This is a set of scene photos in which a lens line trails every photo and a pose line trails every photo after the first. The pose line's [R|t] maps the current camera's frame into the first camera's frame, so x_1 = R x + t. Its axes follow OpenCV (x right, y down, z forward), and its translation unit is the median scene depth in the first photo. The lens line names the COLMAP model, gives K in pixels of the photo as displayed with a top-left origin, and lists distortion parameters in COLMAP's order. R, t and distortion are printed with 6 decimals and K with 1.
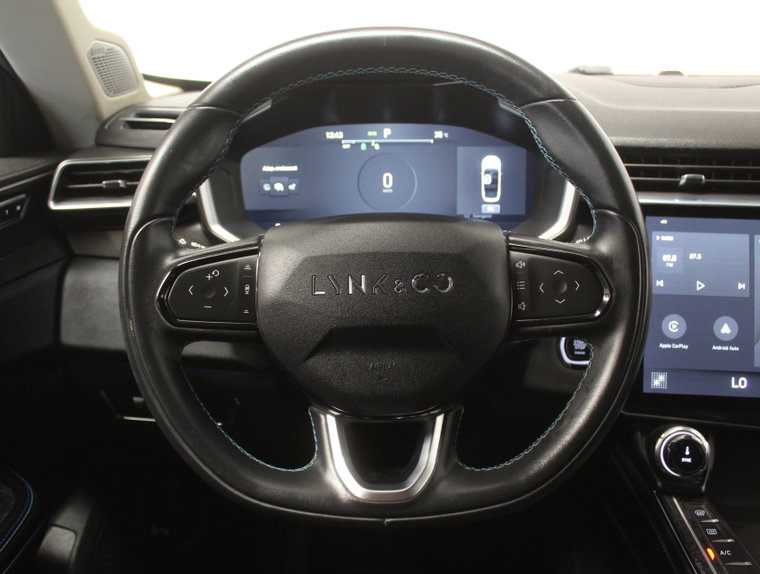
lens RADIAL K [[723.1, 0, 380.0], [0, 723.1, 287.0], [0, 0, 1]] dist [-0.165682, 0.172711]
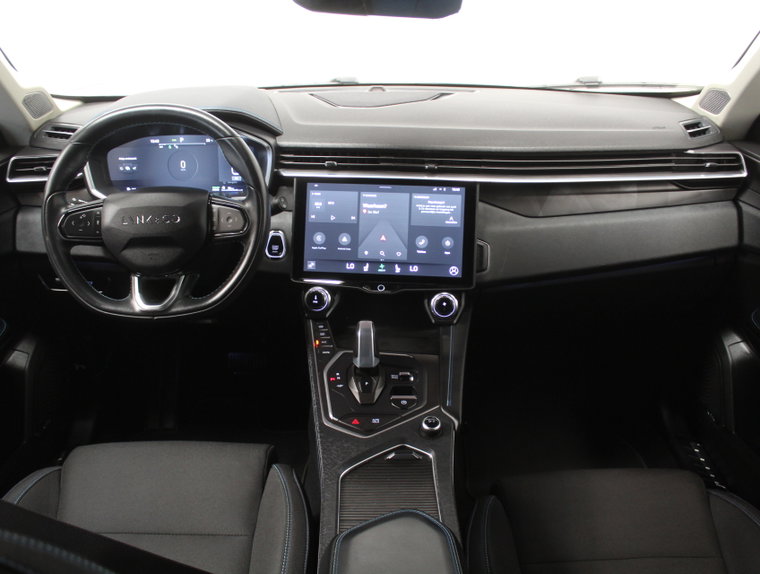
lens RADIAL K [[723.1, 0, 380.0], [0, 723.1, 287.0], [0, 0, 1]] dist [-0.165682, 0.172711]
pose [[0.998368, -0.009645, 0.056292, 0.467169], [0.003969, 0.994972, 0.100076, -0.010628], [-0.056974, -0.099689, 0.993386, -1.048840]]
